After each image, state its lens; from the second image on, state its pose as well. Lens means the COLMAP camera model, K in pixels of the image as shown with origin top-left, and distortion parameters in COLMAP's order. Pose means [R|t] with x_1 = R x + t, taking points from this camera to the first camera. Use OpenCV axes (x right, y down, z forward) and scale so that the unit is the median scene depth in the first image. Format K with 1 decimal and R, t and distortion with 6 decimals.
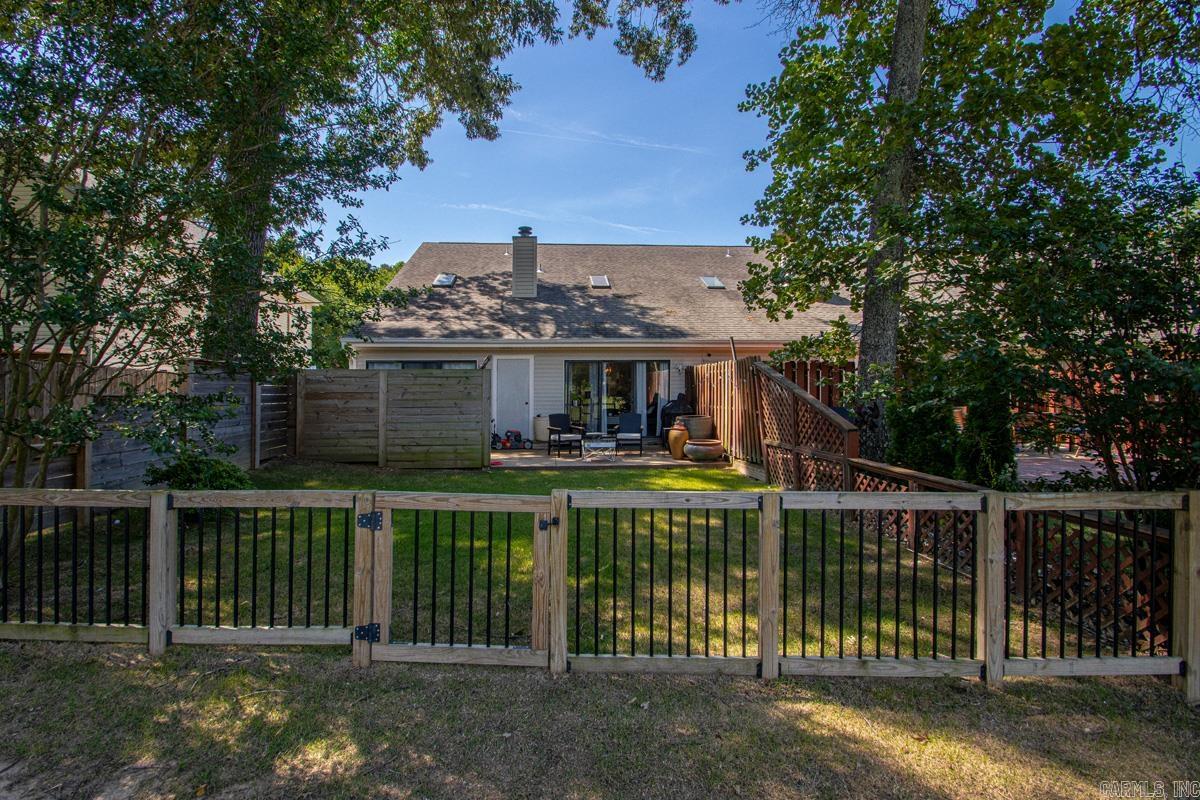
lens RADIAL K [[611.1, 0, 570.3], [0, 611.1, 390.4], [0, 0, 1]] dist [0.003073, -0.012910]
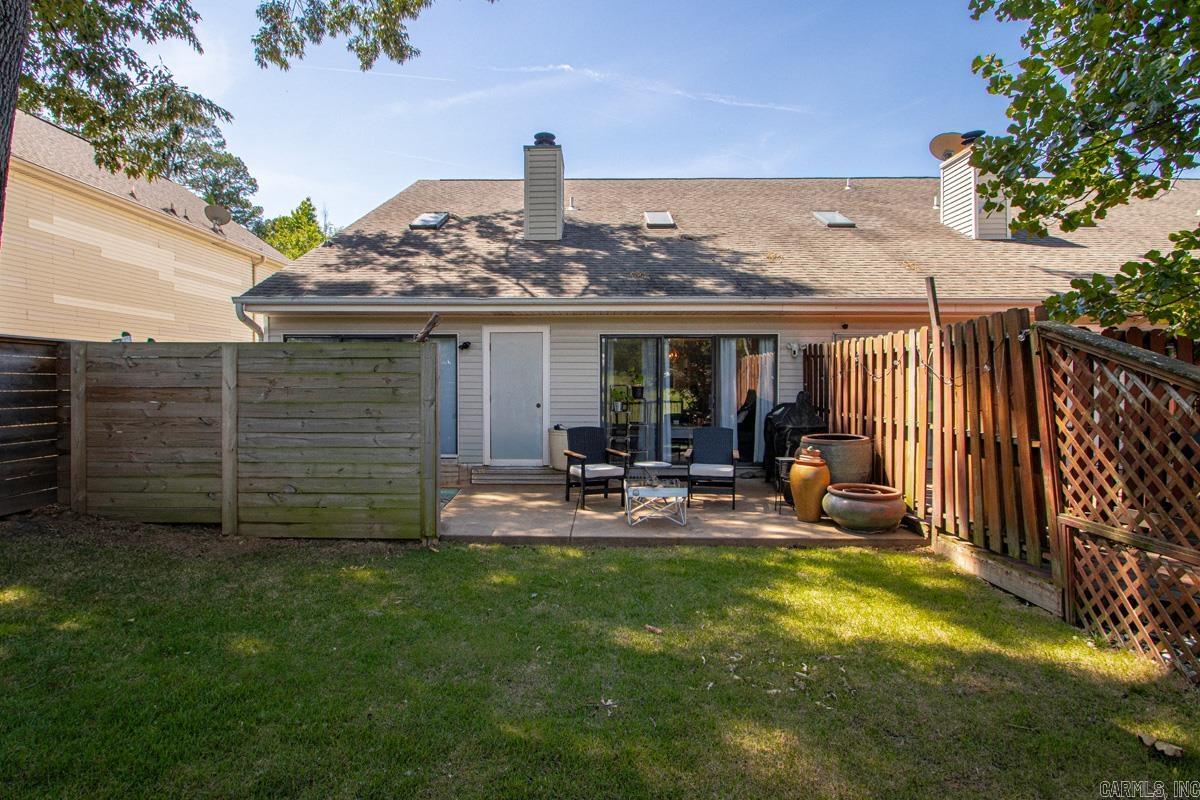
lens RADIAL K [[614.8, 0, 632.1], [0, 614.8, 391.4], [0, 0, 1]] dist [0.001676, 0.000597]
pose [[0.999965, 0.007138, 0.004254, 0.019868], [-0.007211, 0.999825, 0.017234, -0.003787], [-0.004130, -0.017264, 0.999842, 0.410280]]
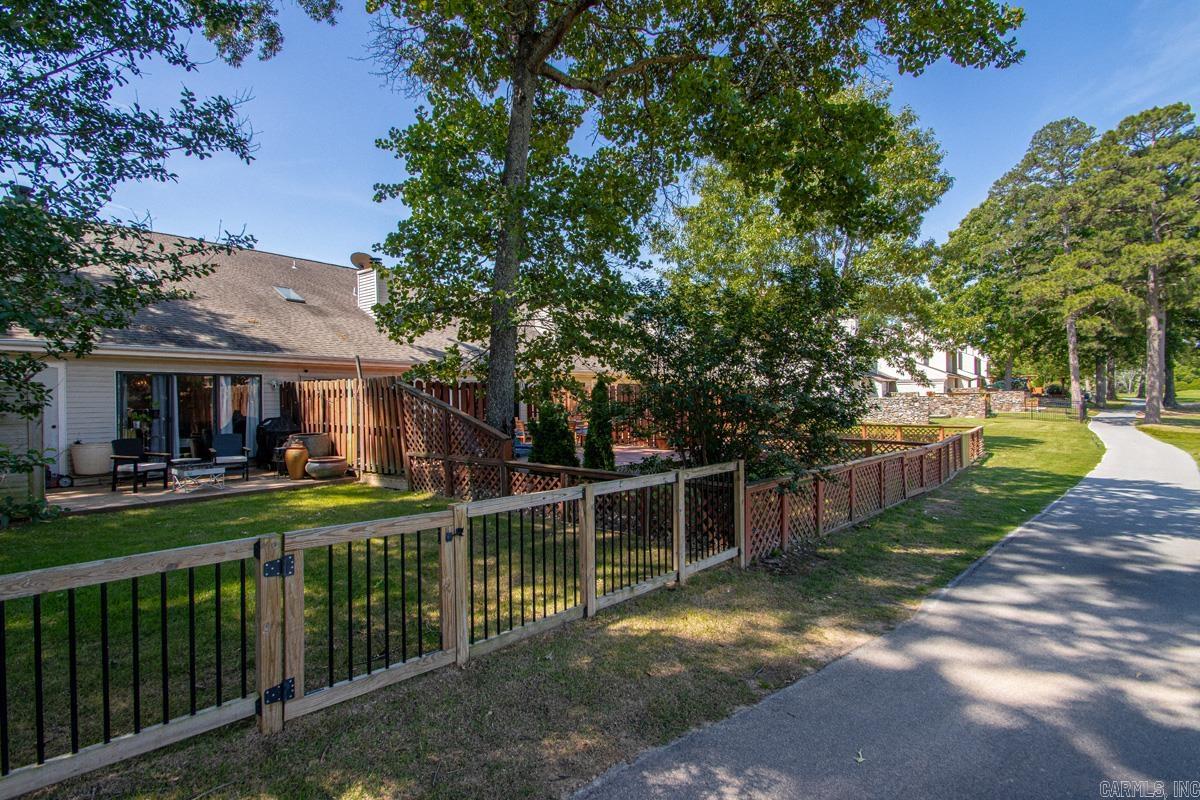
lens RADIAL K [[595.8, 0, 600.0], [0, 595.8, 400.0], [0, 0, 1]] dist [-0.014195, -0.000338]
pose [[0.652368, -0.002973, 0.757897, -0.188032], [0.005781, 0.999983, -0.001054, -0.007425], [-0.757880, 0.005069, 0.652374, 0.022128]]
